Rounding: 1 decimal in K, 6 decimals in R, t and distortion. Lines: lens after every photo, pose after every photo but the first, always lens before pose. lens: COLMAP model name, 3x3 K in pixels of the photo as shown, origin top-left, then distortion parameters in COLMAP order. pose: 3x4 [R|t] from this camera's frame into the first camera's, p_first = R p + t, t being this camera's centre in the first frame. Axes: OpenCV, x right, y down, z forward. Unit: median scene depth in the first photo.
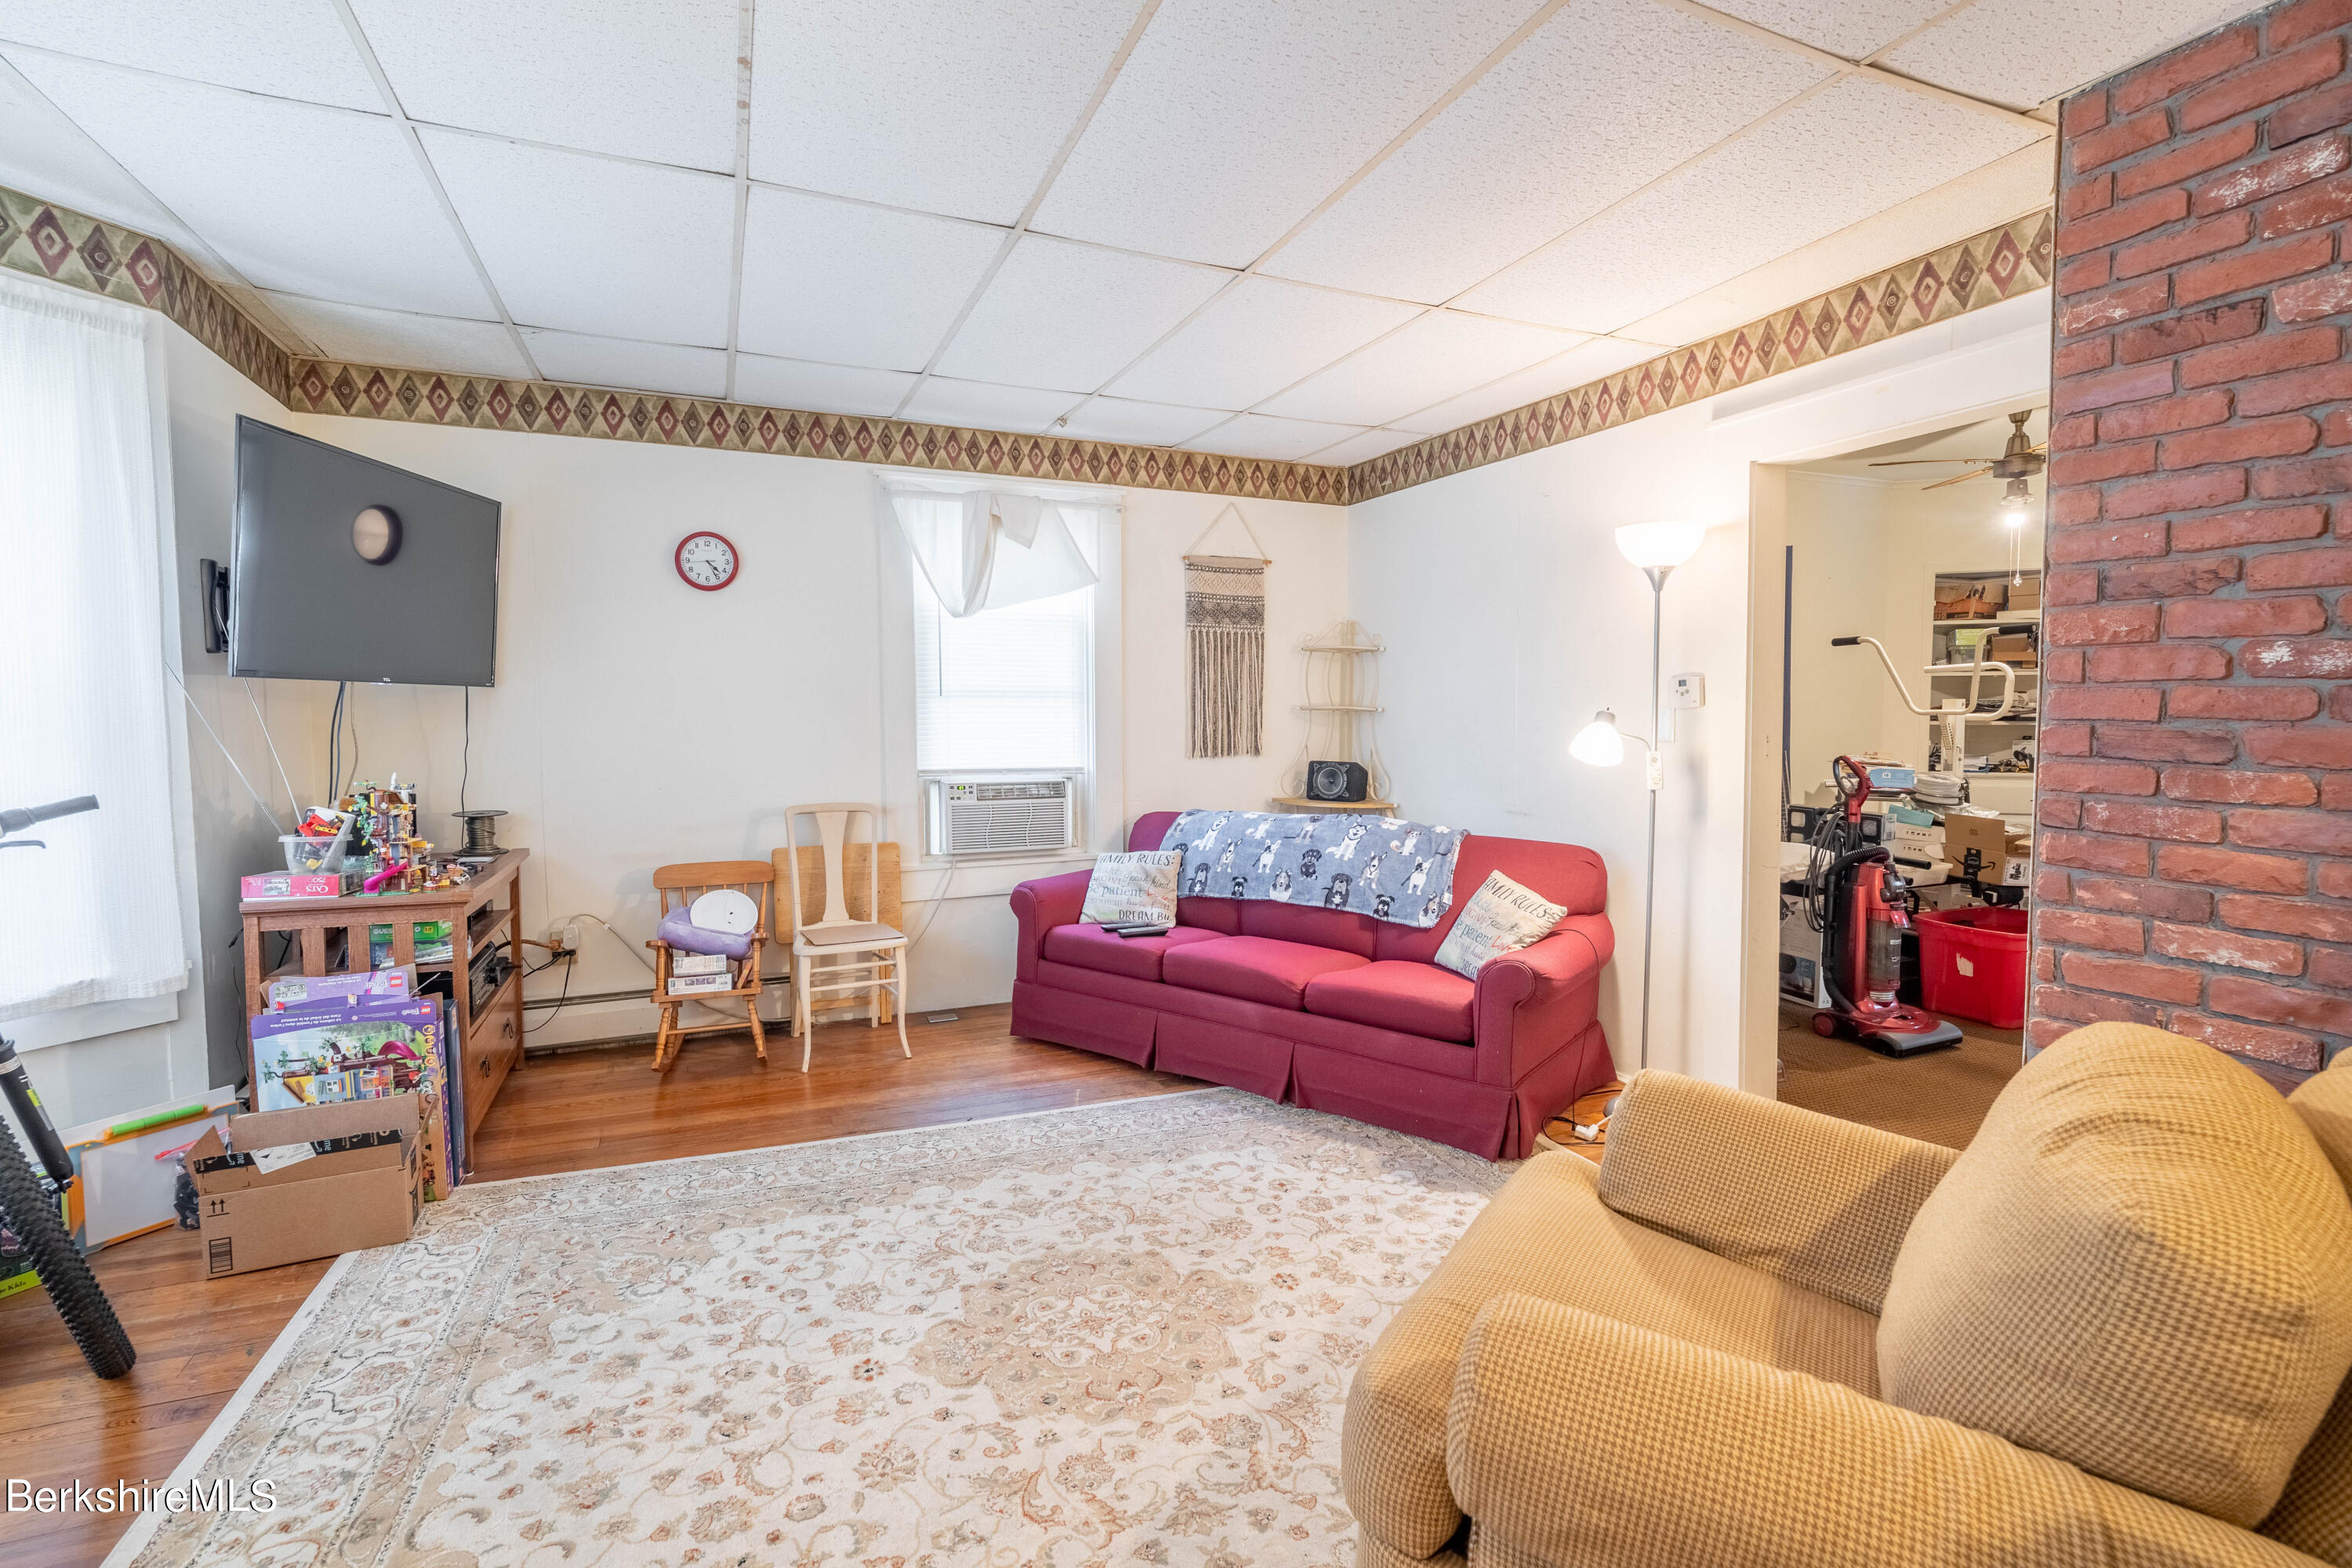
lens RADIAL K [[1069.7, 0, 1176.1], [0, 1069.7, 775.8], [0, 0, 1]] dist [-0.000397, -0.001072]
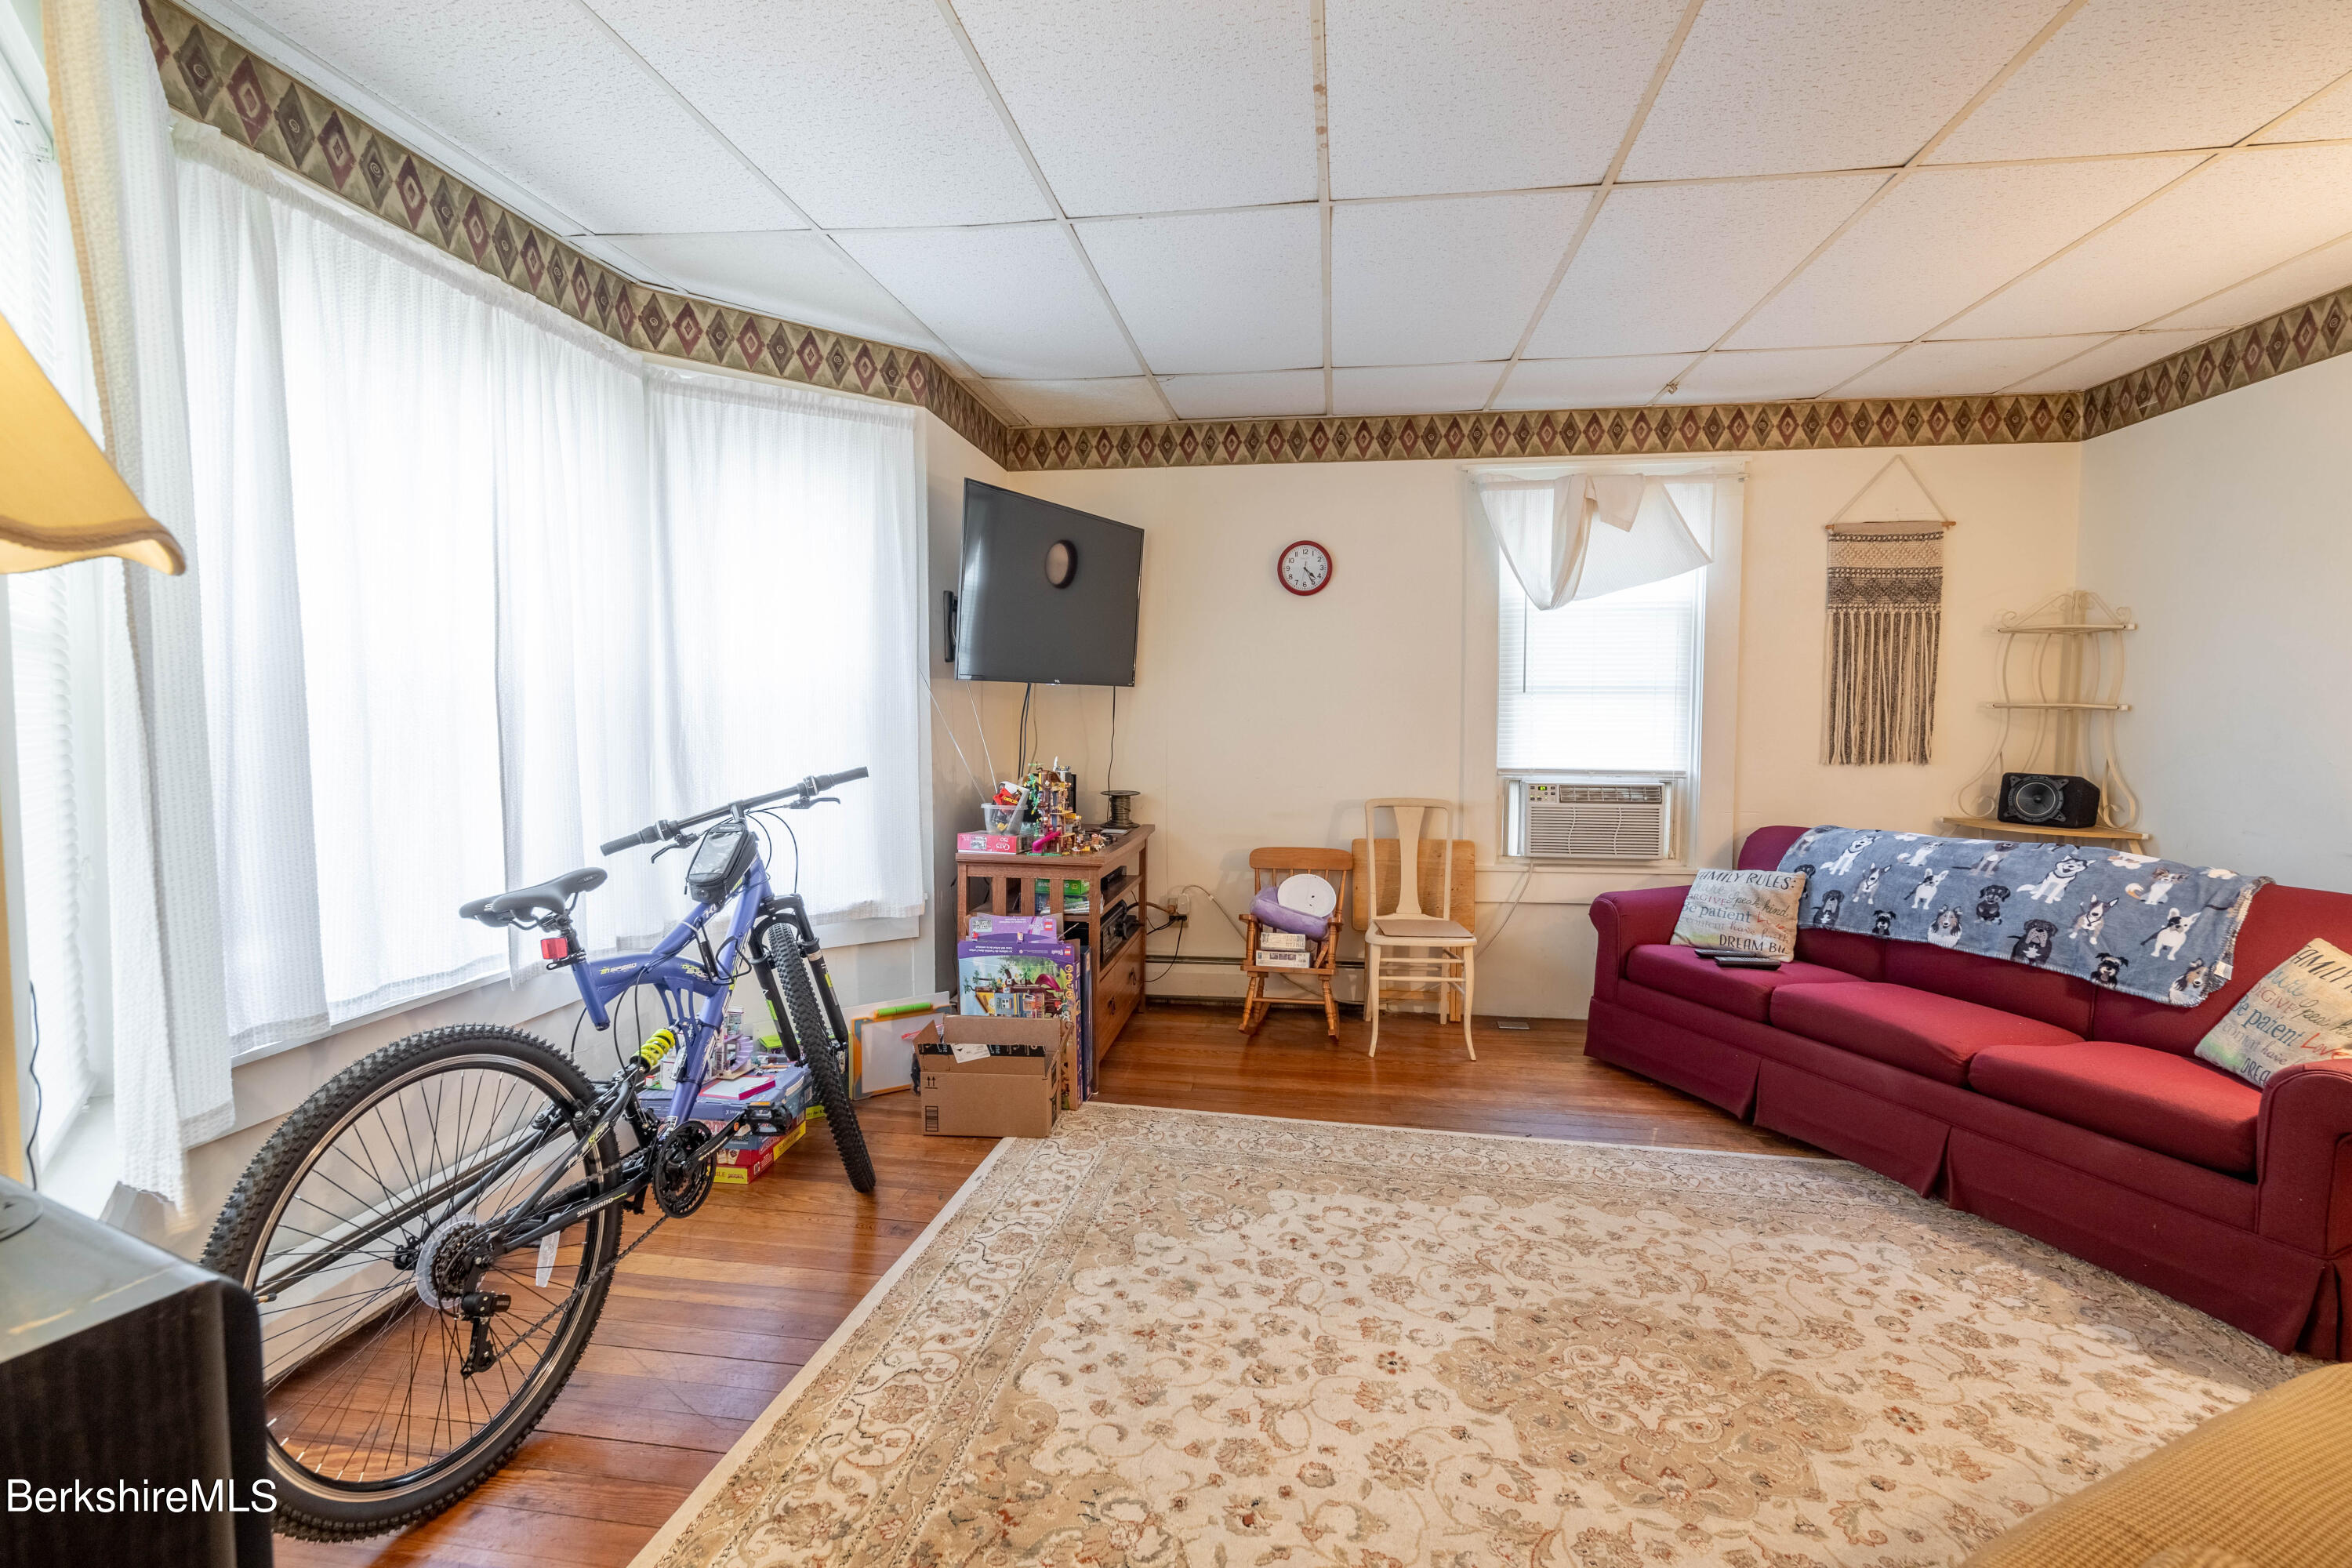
lens RADIAL K [[1071.7, 0, 1181.8], [0, 1071.7, 775.5], [0, 0, 1]] dist [0.001563, -0.000913]
pose [[0.852919, 0.035576, -0.520829, 0.035948], [-0.034469, 0.999336, 0.011815, -0.000740], [0.520904, 0.007876, 0.853579, 0.023767]]
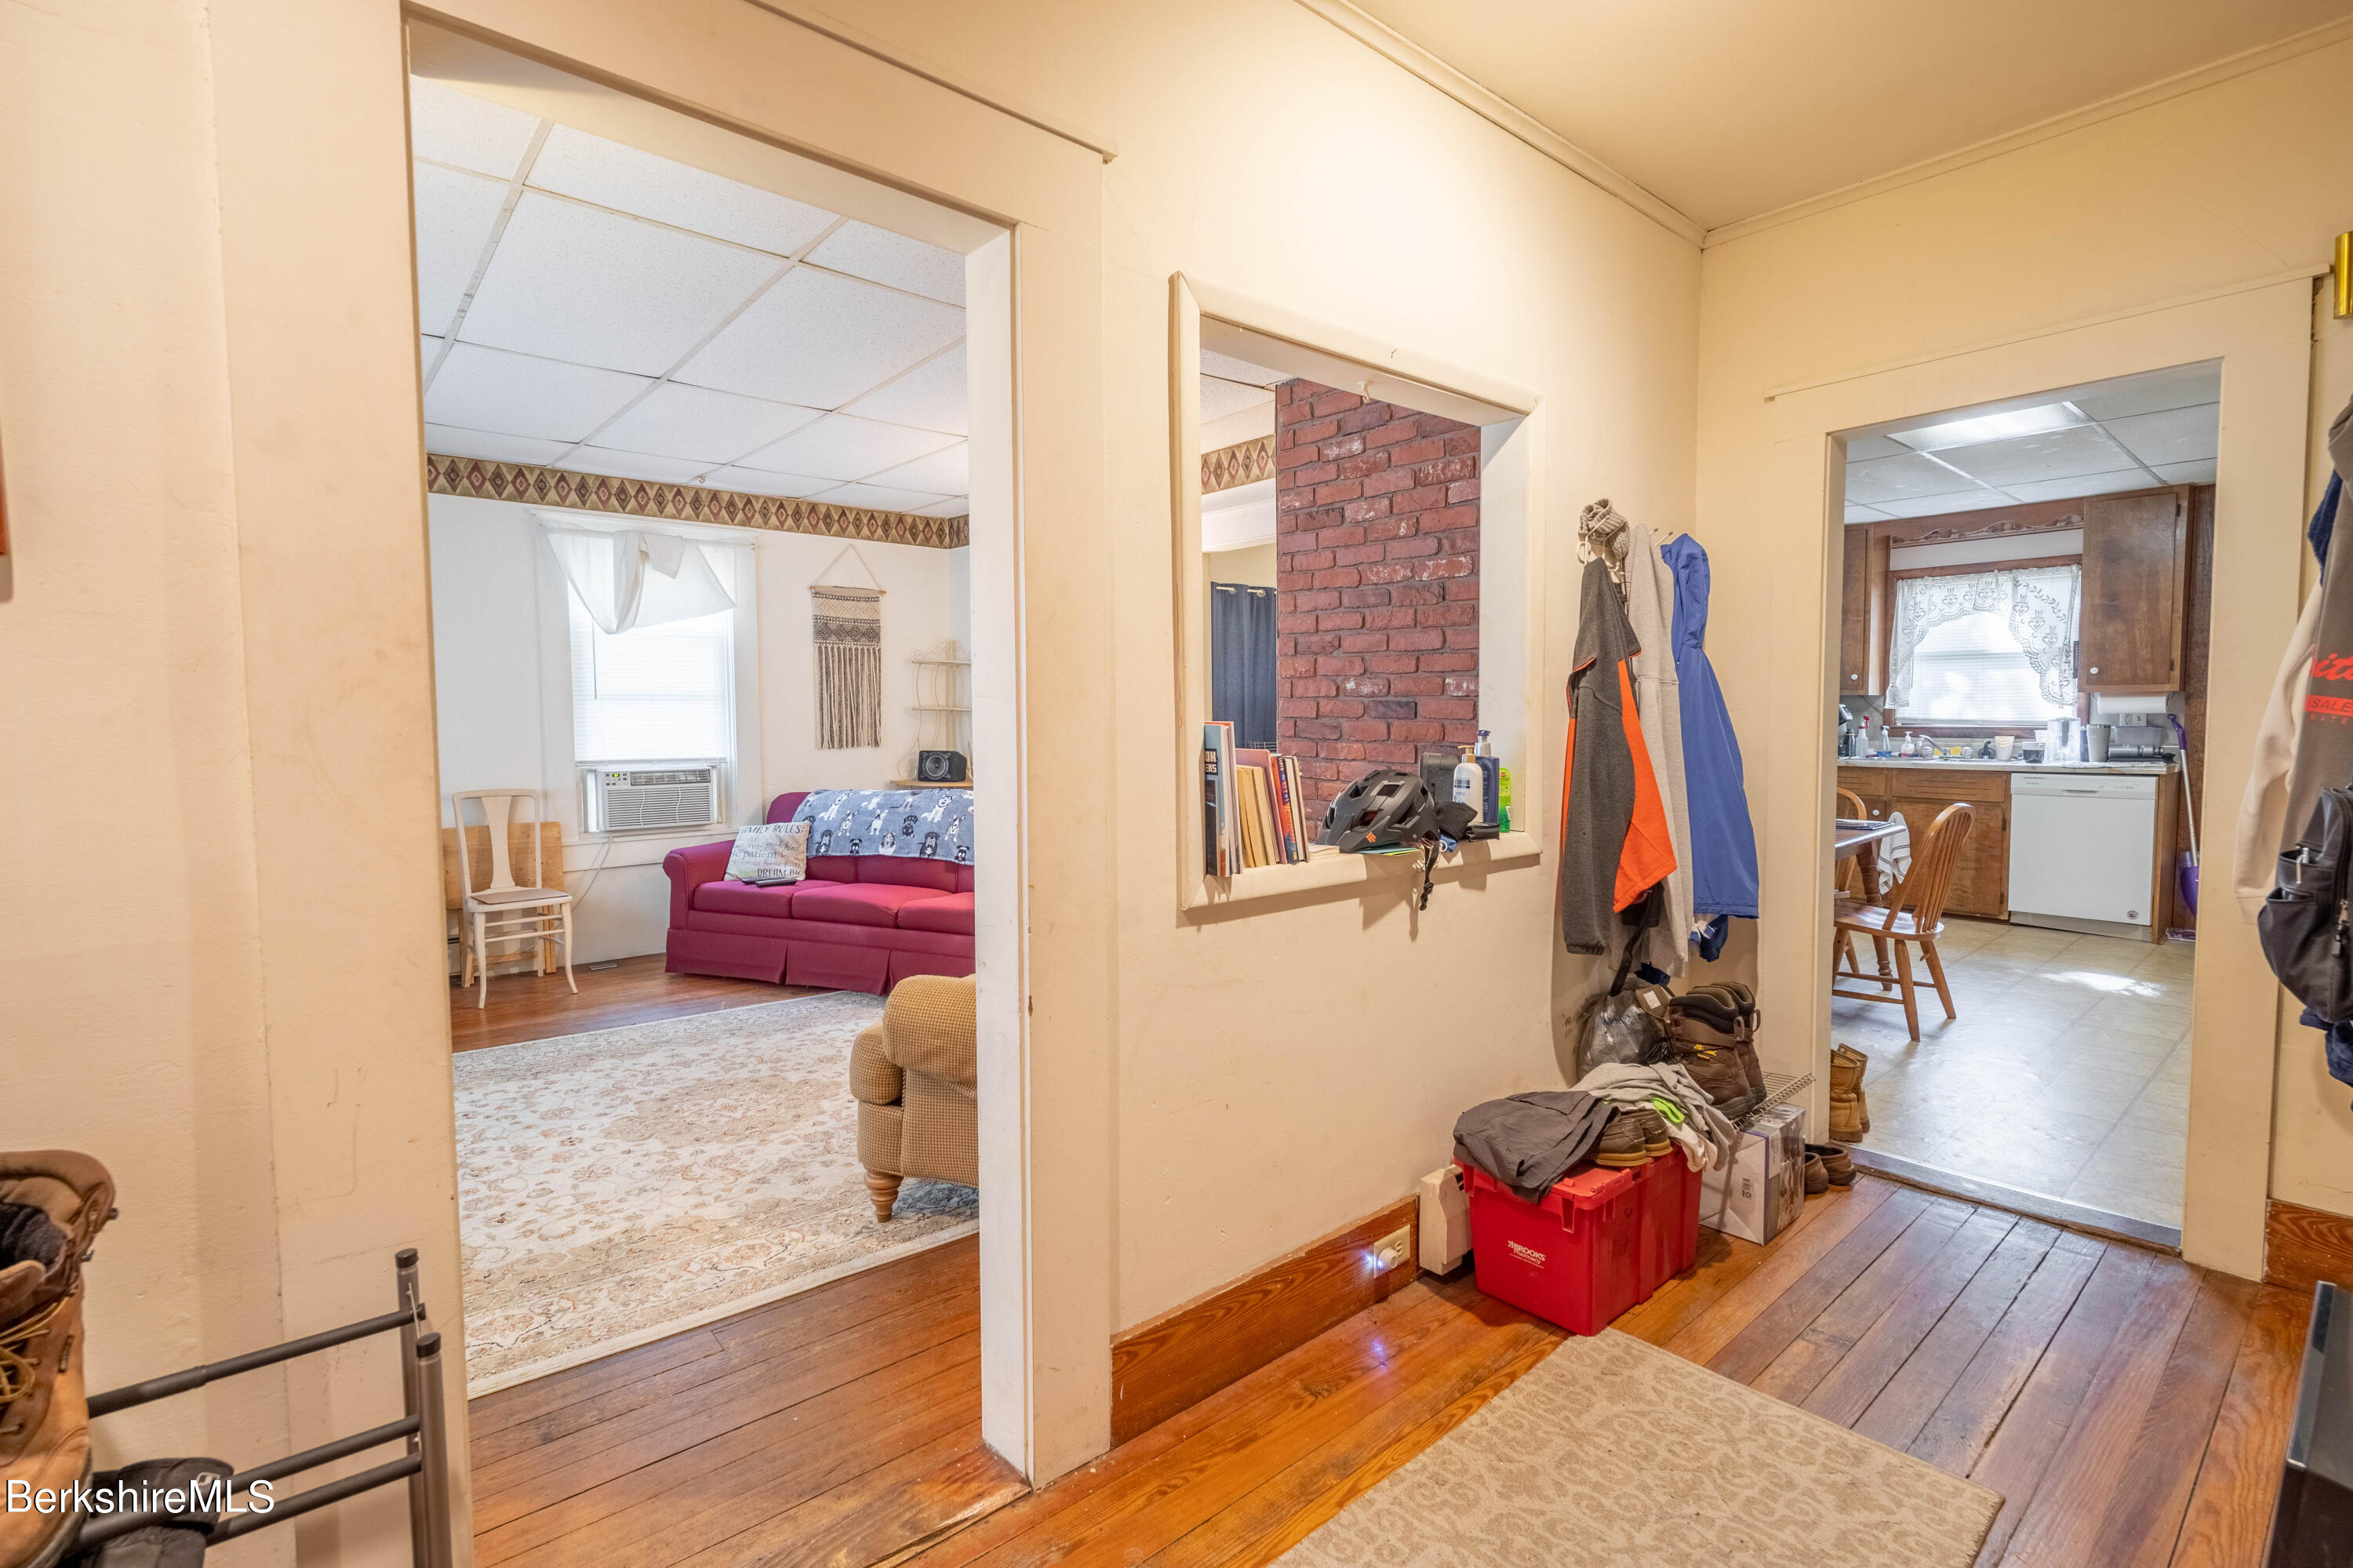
lens RADIAL K [[1070.2, 0, 1176.6], [0, 1070.2, 775.7], [0, 0, 1]] dist [-0.000397, -0.001072]
pose [[0.955091, -0.017738, 0.295782, 0.072308], [0.017233, 0.999842, 0.004316, 0.028074], [-0.295812, 0.000975, 0.955246, -0.538151]]
